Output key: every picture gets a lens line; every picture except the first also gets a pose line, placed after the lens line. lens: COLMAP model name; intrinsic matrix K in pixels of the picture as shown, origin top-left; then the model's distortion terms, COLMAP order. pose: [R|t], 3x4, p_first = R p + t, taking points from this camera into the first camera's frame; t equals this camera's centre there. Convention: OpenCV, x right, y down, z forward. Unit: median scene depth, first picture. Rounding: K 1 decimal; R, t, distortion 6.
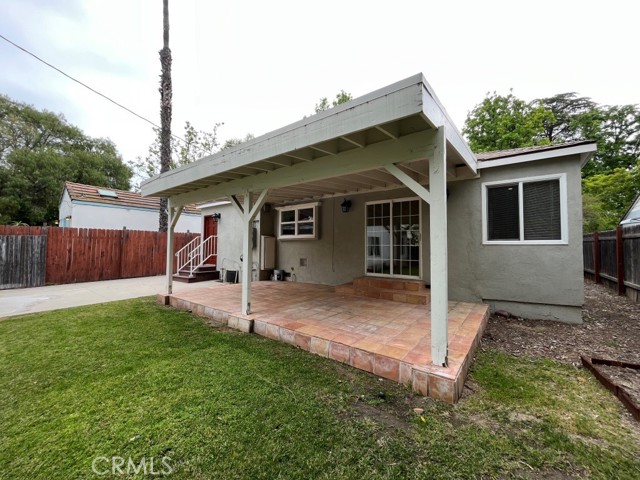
lens RADIAL K [[257.2, 0, 320.9], [0, 257.2, 239.4], [0, 0, 1]] dist [-0.002695, -0.000272]
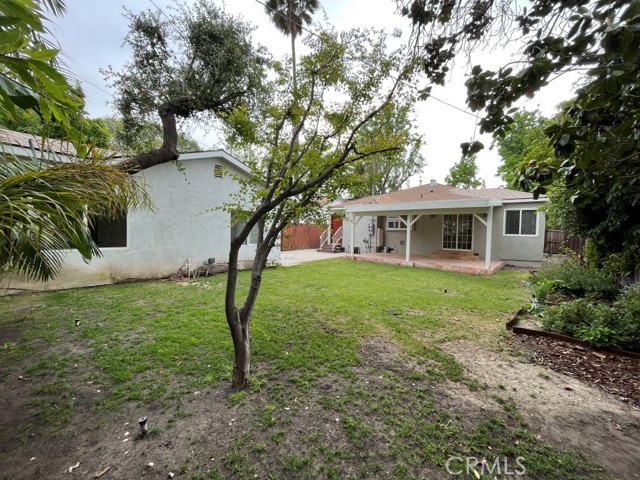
lens RADIAL K [[257.2, 0, 318.0], [0, 257.2, 239.5], [0, 0, 1]] dist [-0.002695, -0.000272]
pose [[0.996988, 0.014843, -0.076123, -0.490358], [-0.009699, 0.997672, 0.067498, -0.051017], [0.076948, -0.066557, 0.994811, -0.824694]]
